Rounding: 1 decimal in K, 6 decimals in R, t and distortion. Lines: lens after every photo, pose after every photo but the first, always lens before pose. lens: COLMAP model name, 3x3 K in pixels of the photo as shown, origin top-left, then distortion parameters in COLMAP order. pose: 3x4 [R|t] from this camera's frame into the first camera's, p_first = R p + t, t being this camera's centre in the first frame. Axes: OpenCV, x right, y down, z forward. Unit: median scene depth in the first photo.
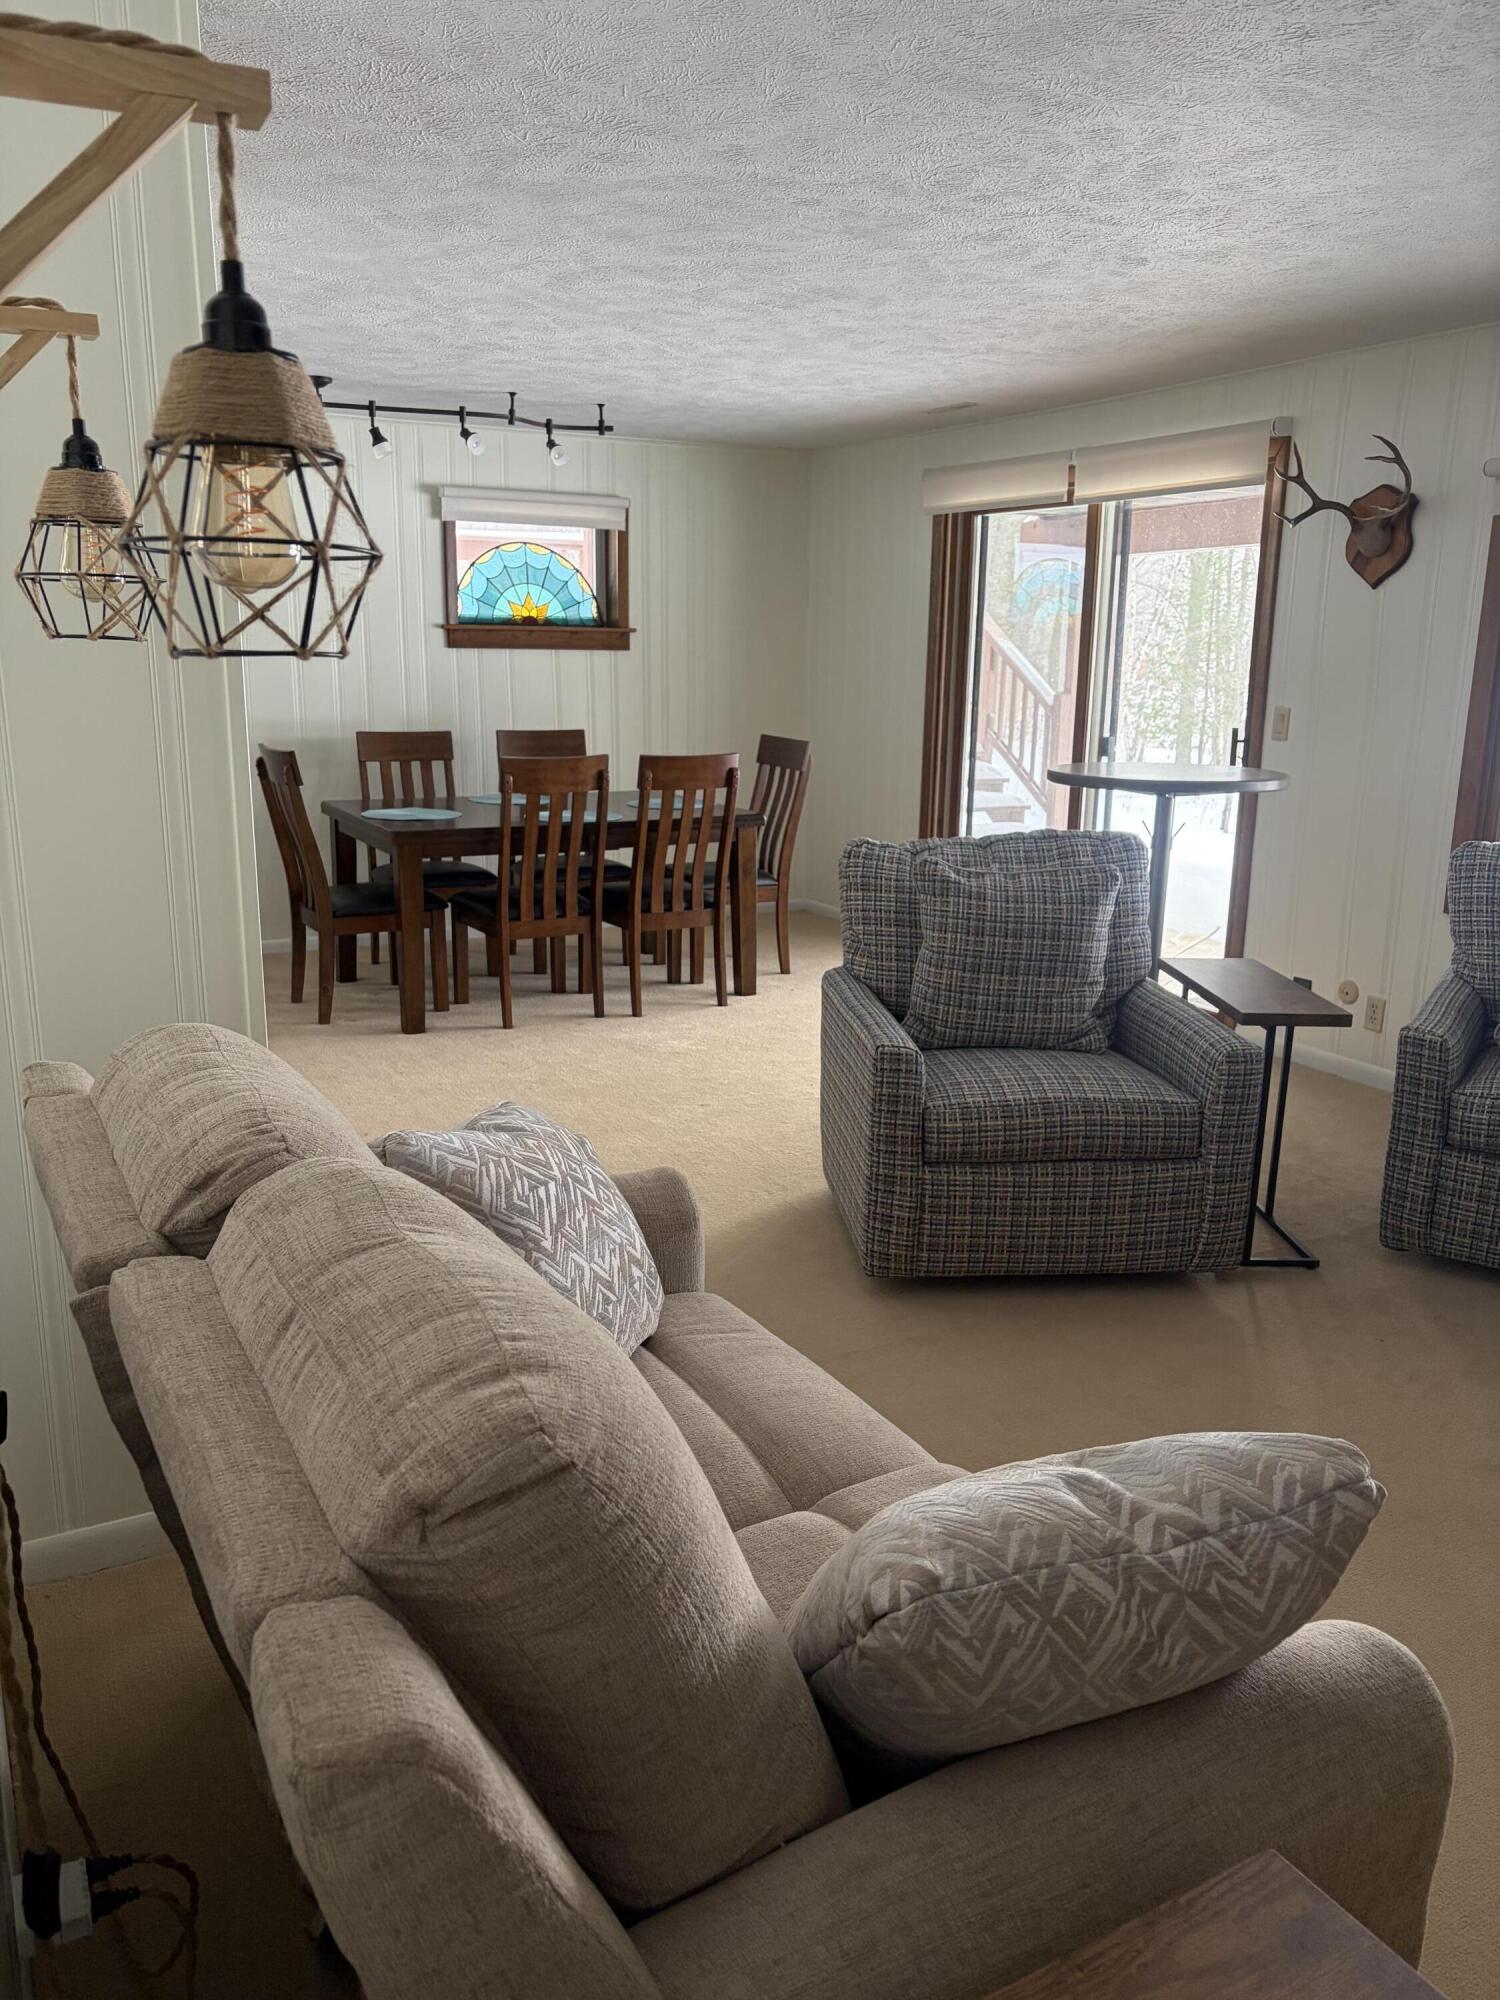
lens RADIAL K [[1516.9, 0, 750.0], [0, 1516.9, 1000.0], [0, 0, 1]] dist [0.146396, -0.348125]
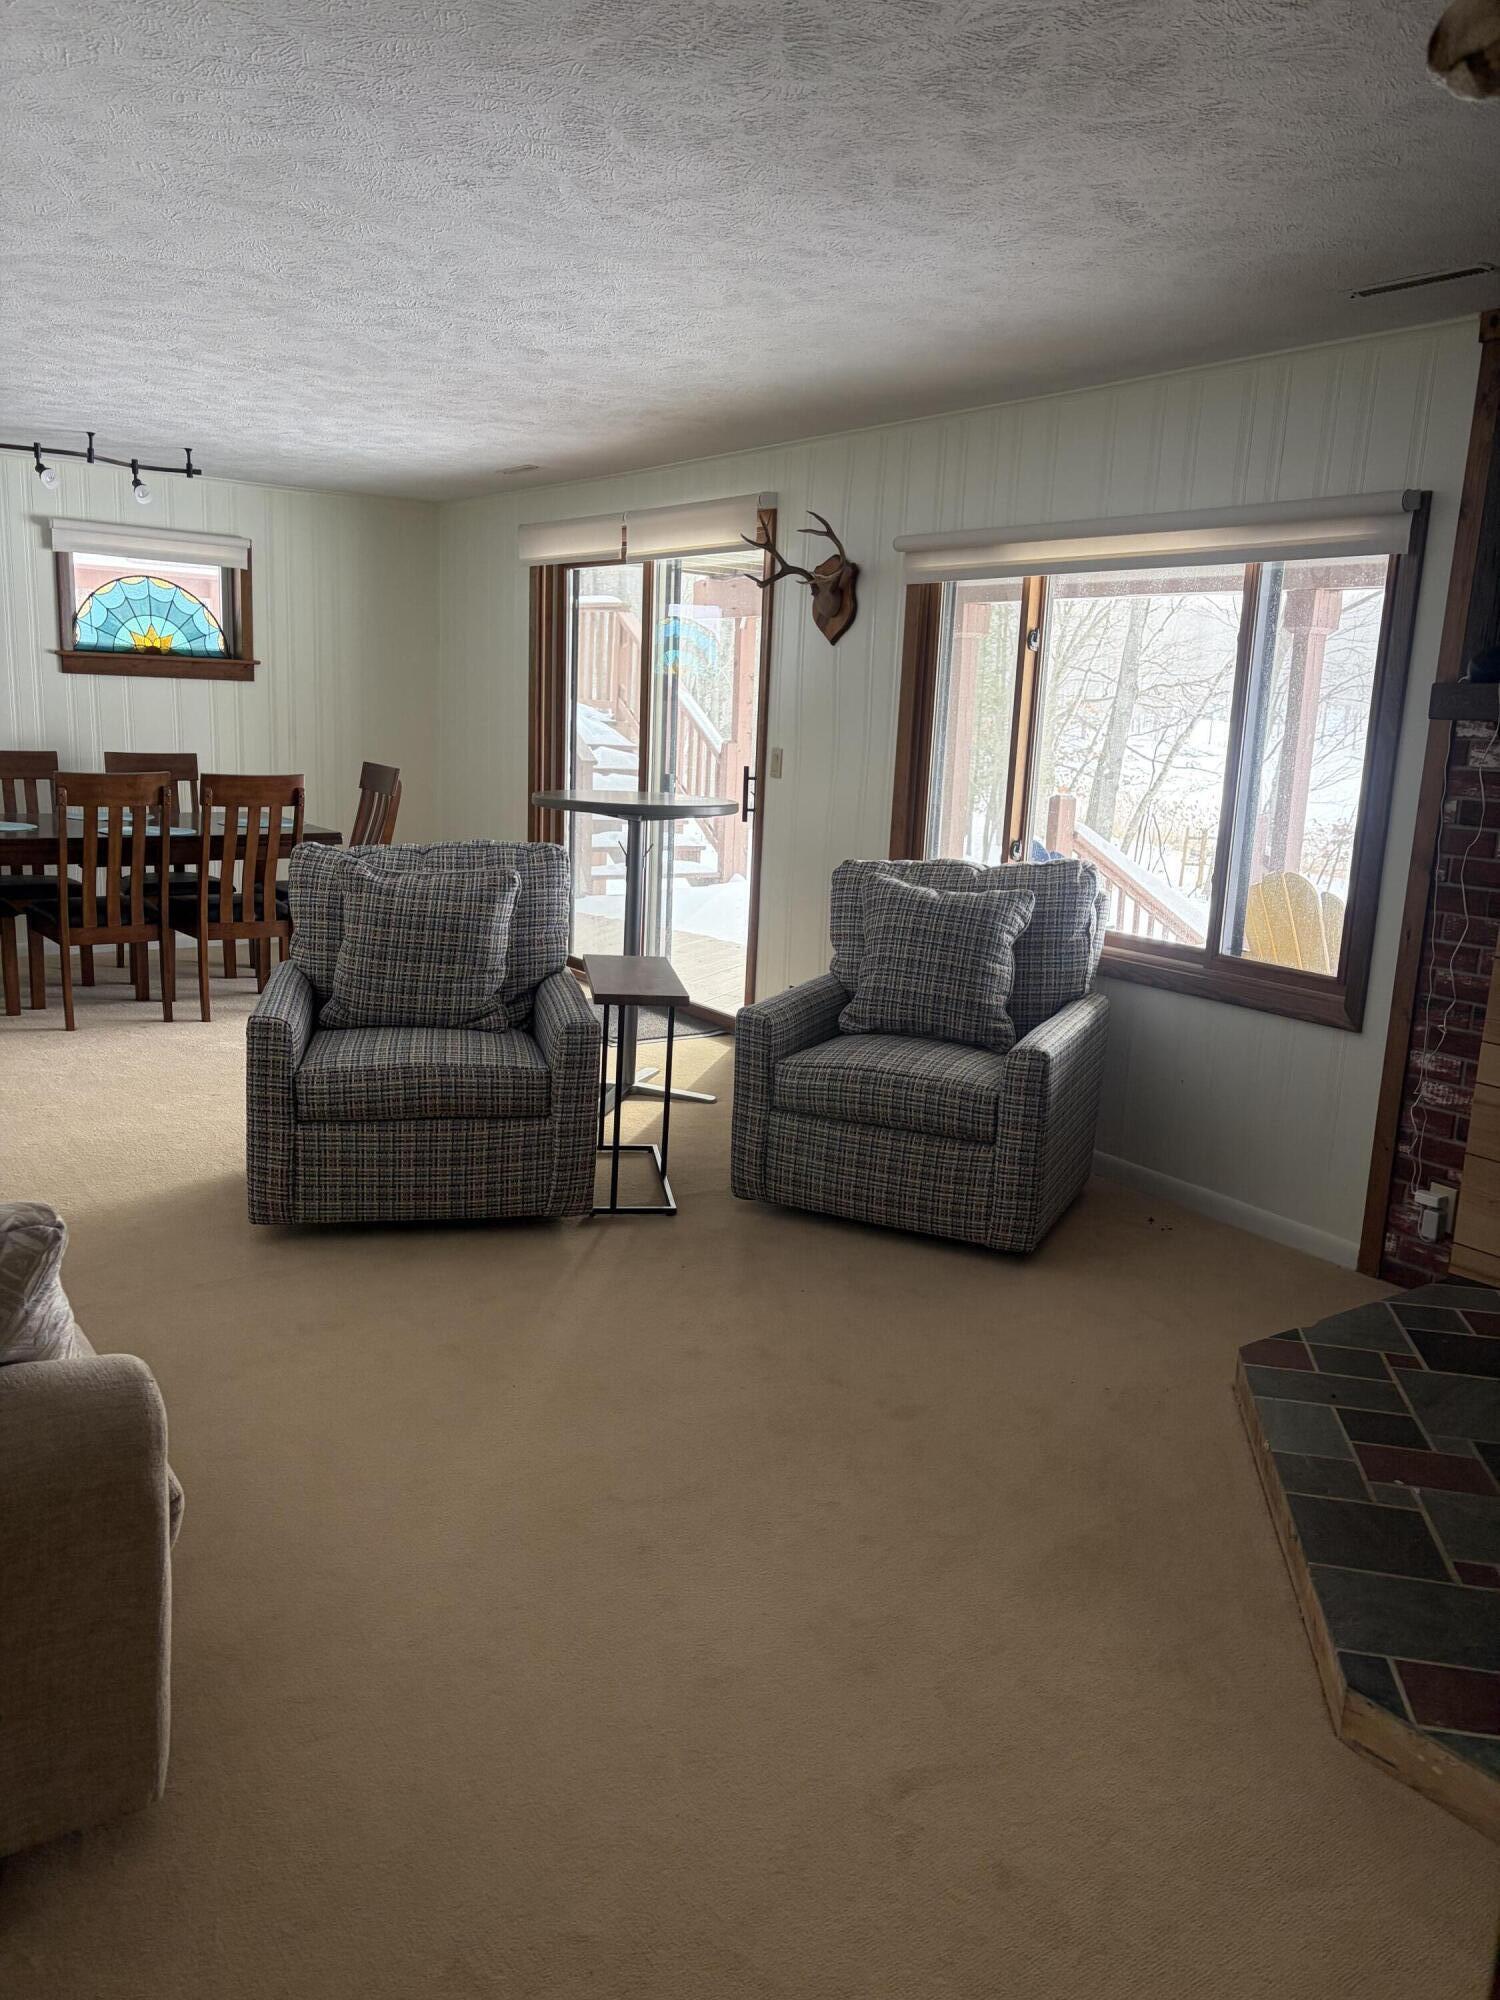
lens RADIAL K [[1511.2, 0, 750.0], [0, 1511.2, 1000.0], [0, 0, 1]] dist [0.119560, -0.120936]
pose [[0.994182, 0.007073, 0.107483, 0.186013], [-0.003325, 0.999381, -0.035016, 0.031627], [-0.107664, 0.034455, 0.993590, -0.095624]]
